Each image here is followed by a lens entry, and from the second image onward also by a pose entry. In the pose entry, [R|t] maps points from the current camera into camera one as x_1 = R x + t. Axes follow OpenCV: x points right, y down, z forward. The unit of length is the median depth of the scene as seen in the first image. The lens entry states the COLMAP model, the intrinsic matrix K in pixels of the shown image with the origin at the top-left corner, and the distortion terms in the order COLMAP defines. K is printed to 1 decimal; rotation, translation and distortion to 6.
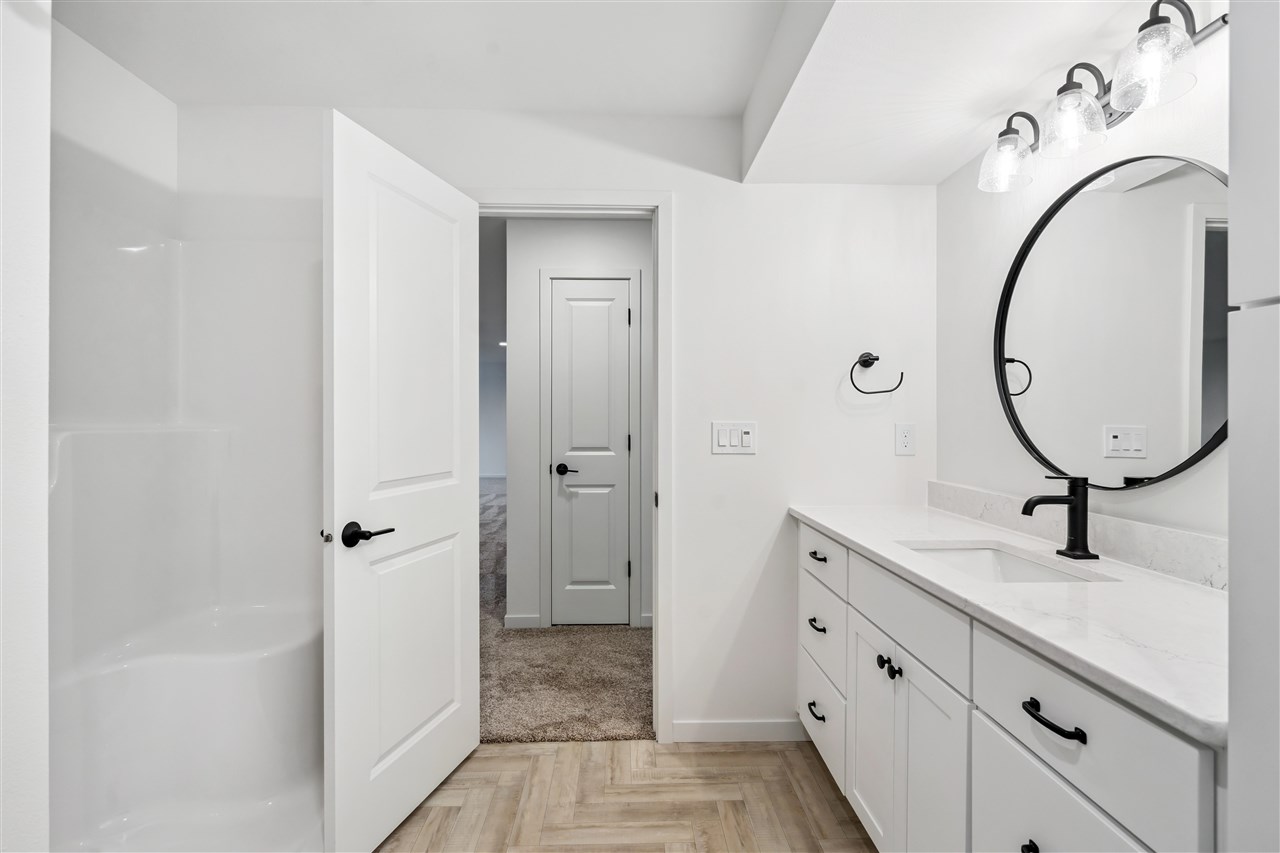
lens RADIAL K [[584.4, 0, 641.4], [0, 584.4, 427.0], [0, 0, 1]] dist [-0.003054, -0.000584]
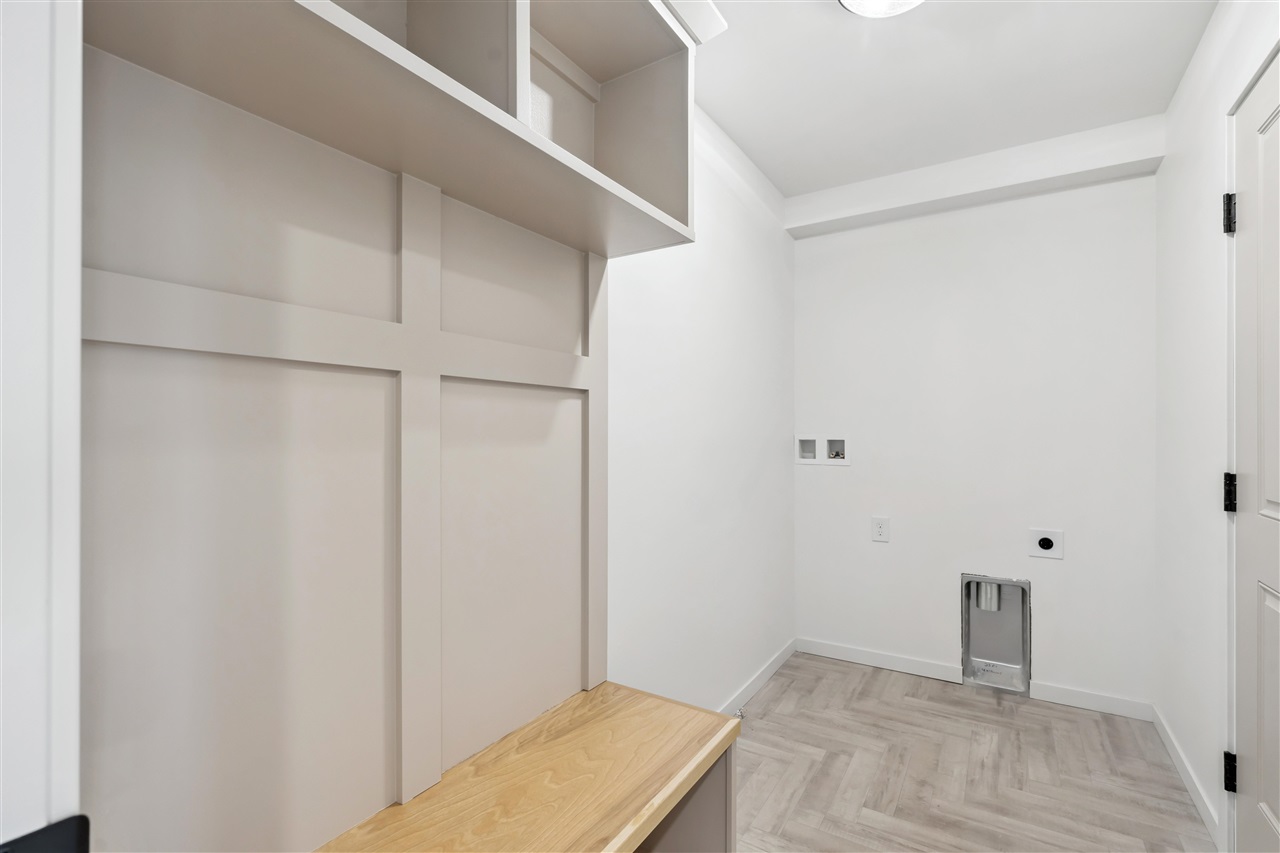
lens RADIAL K [[584.4, 0, 639.9], [0, 584.4, 426.0], [0, 0, 1]] dist [-0.003054, -0.000584]
pose [[-0.829278, 0.007765, 0.558783, -0.077249], [0.004438, 0.999963, -0.007309, 0.005891], [-0.558819, -0.003581, -0.829282, 2.325315]]
